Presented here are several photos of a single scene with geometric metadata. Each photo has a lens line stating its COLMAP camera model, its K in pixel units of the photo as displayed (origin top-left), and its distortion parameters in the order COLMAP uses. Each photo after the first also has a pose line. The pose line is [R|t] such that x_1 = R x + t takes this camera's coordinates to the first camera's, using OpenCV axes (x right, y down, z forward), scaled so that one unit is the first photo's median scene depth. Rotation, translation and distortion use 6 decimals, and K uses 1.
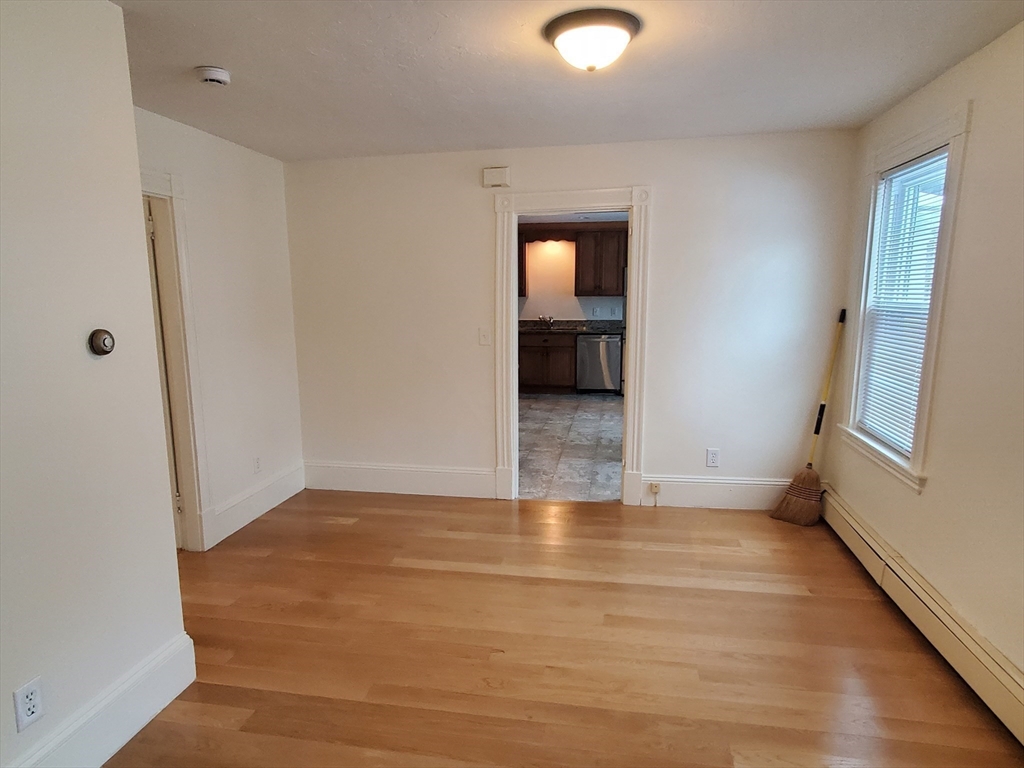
lens RADIAL K [[611.2, 0, 508.7], [0, 611.2, 400.5], [0, 0, 1]] dist [-0.004588, -0.002611]
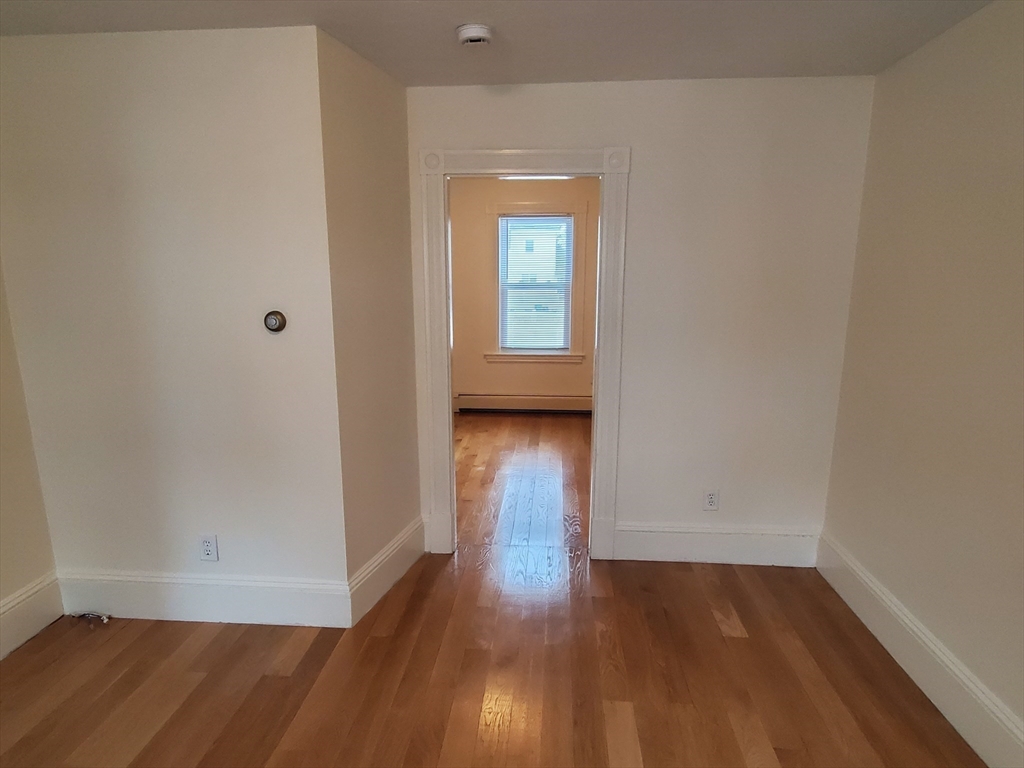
lens RADIAL K [[611.2, 0, 508.7], [0, 611.2, 400.5], [0, 0, 1]] dist [-0.004588, -0.002611]
pose [[0.090250, 0.215862, -0.972244, 0.455361], [-0.176959, 0.964170, 0.197643, -0.194645], [0.980072, 0.154210, 0.125215, 0.957120]]
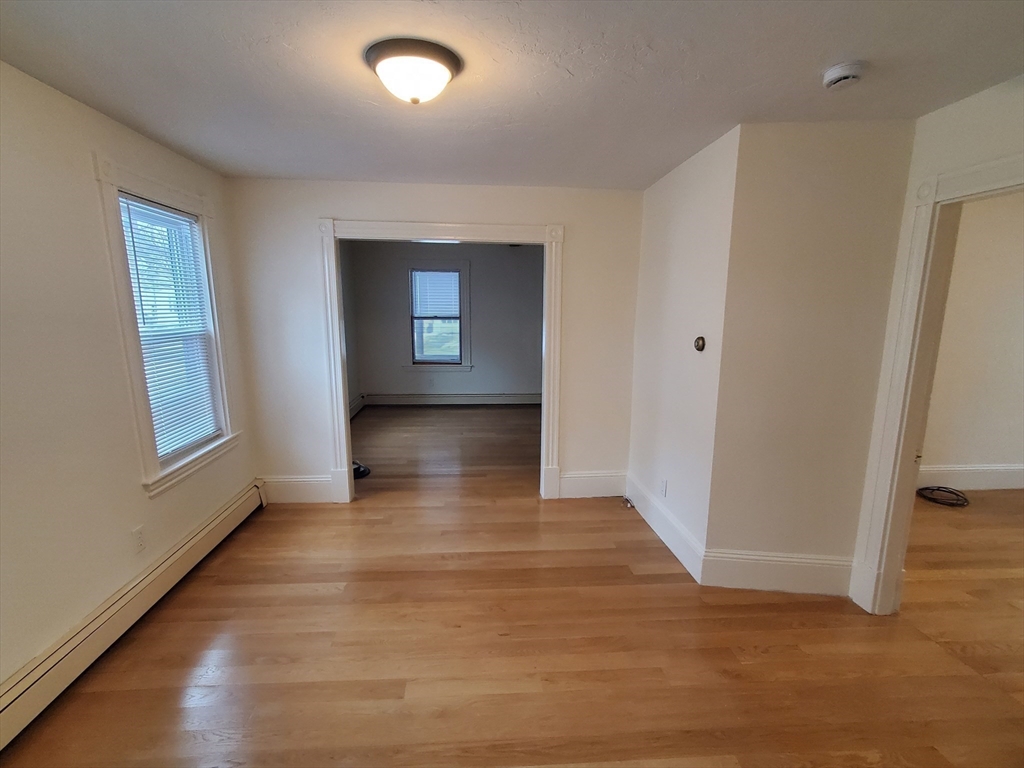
lens RADIAL K [[504.7, 0, 507.7], [0, 504.7, 396.7], [0, 0, 1]] dist [0.020054, -0.000637]
pose [[-0.966567, 0.050235, -0.251444, 0.181774], [-0.042751, 0.935323, 0.351203, -0.318792], [0.252824, 0.350211, -0.901905, 1.606349]]
